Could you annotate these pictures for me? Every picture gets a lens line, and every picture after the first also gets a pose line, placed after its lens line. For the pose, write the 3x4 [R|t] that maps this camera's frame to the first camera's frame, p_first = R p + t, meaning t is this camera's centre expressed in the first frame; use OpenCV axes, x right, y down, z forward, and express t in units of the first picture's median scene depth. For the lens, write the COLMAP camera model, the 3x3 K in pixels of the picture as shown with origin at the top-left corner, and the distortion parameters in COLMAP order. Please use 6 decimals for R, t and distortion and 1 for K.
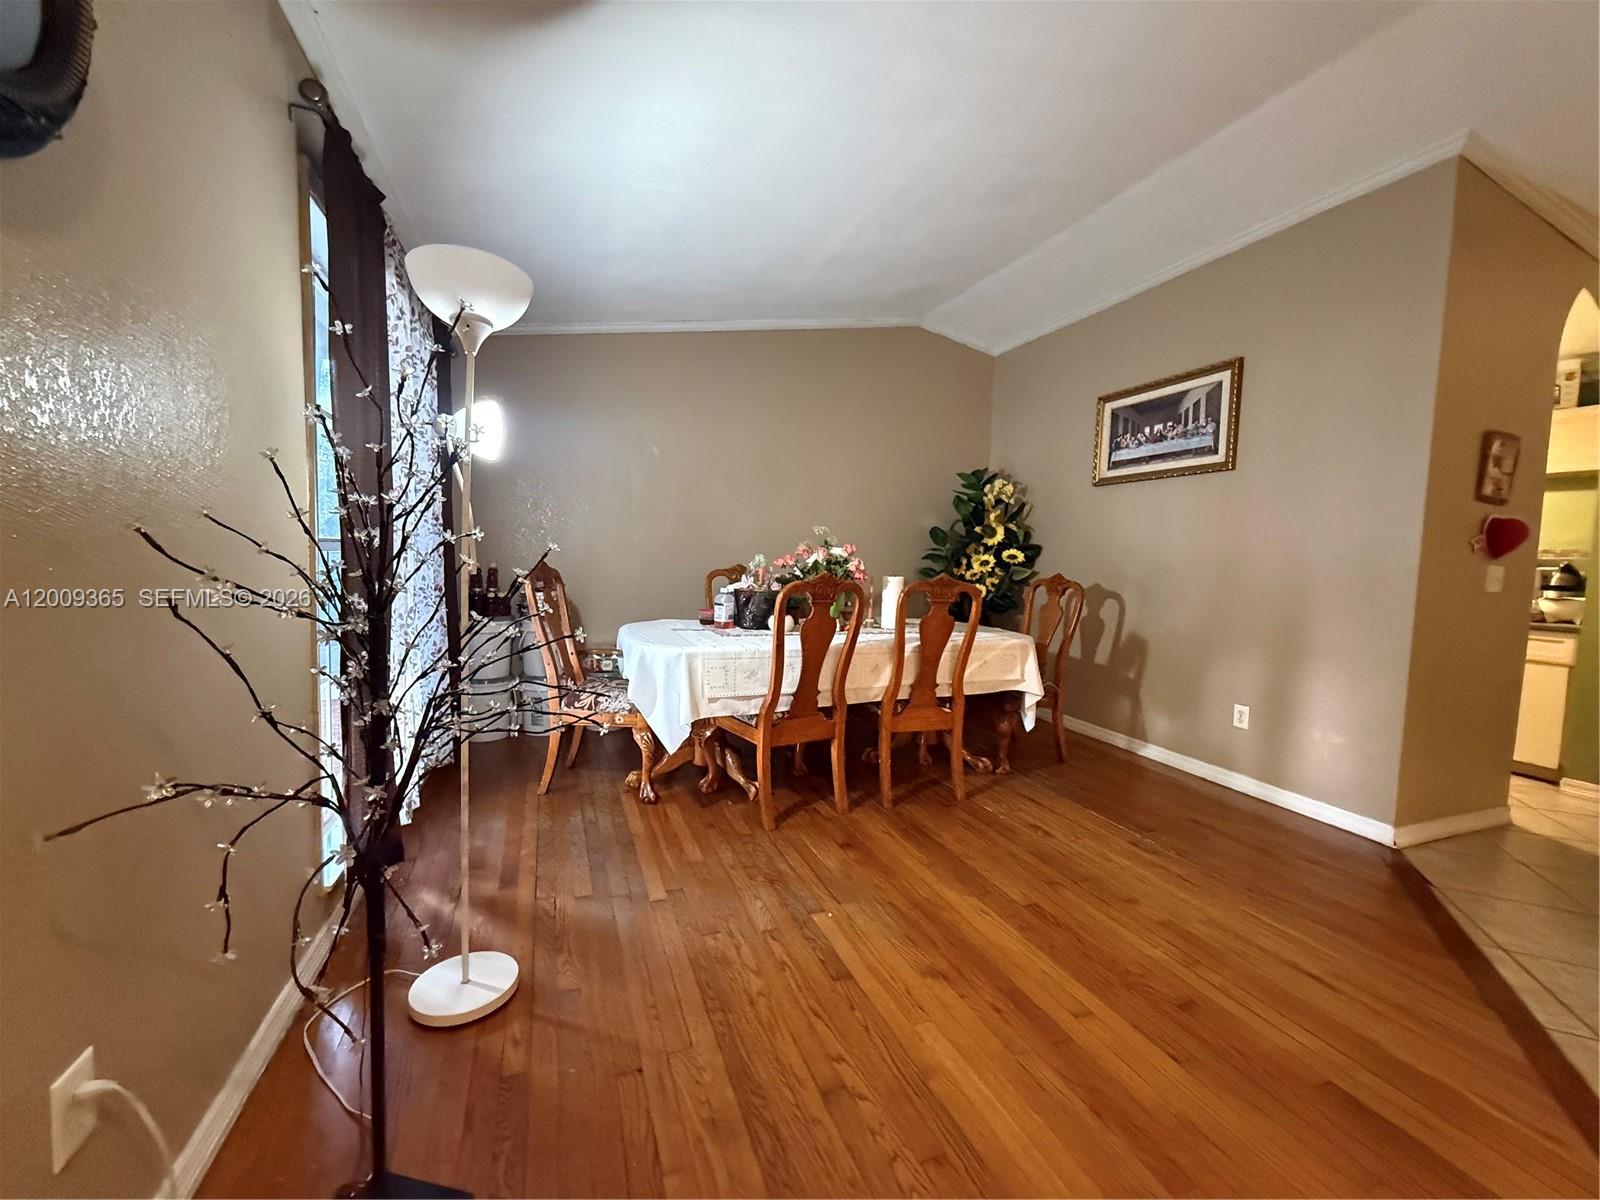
lens RADIAL K [[639.3, 0, 800.2], [0, 639.3, 598.1], [0, 0, 1]] dist [-0.004748, 0.001091]
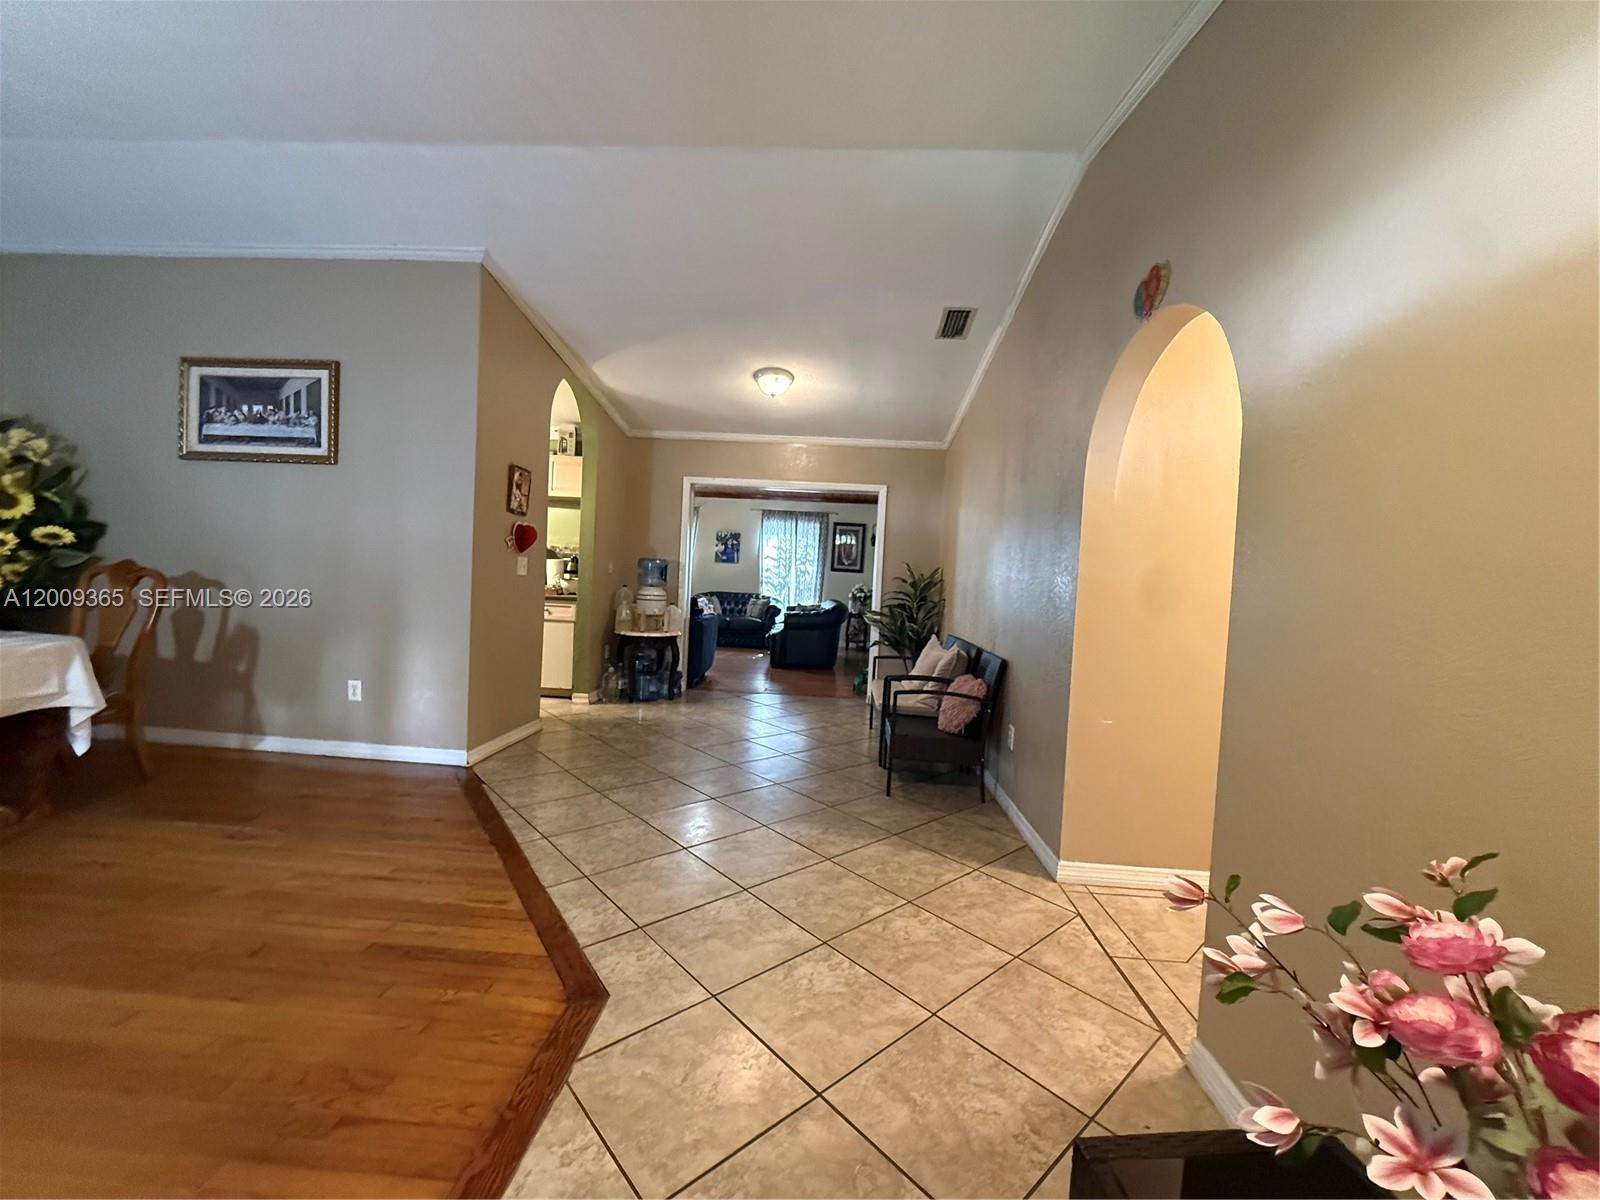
lens RADIAL K [[639.3, 0, 796.3], [0, 639.3, 600.0], [0, 0, 1]] dist [-0.004748, 0.001091]
pose [[0.409289, -0.046942, 0.911197, 0.004365], [0.025385, 0.998875, 0.040057, 0.003862], [-0.912052, 0.006736, 0.410020, -0.144145]]
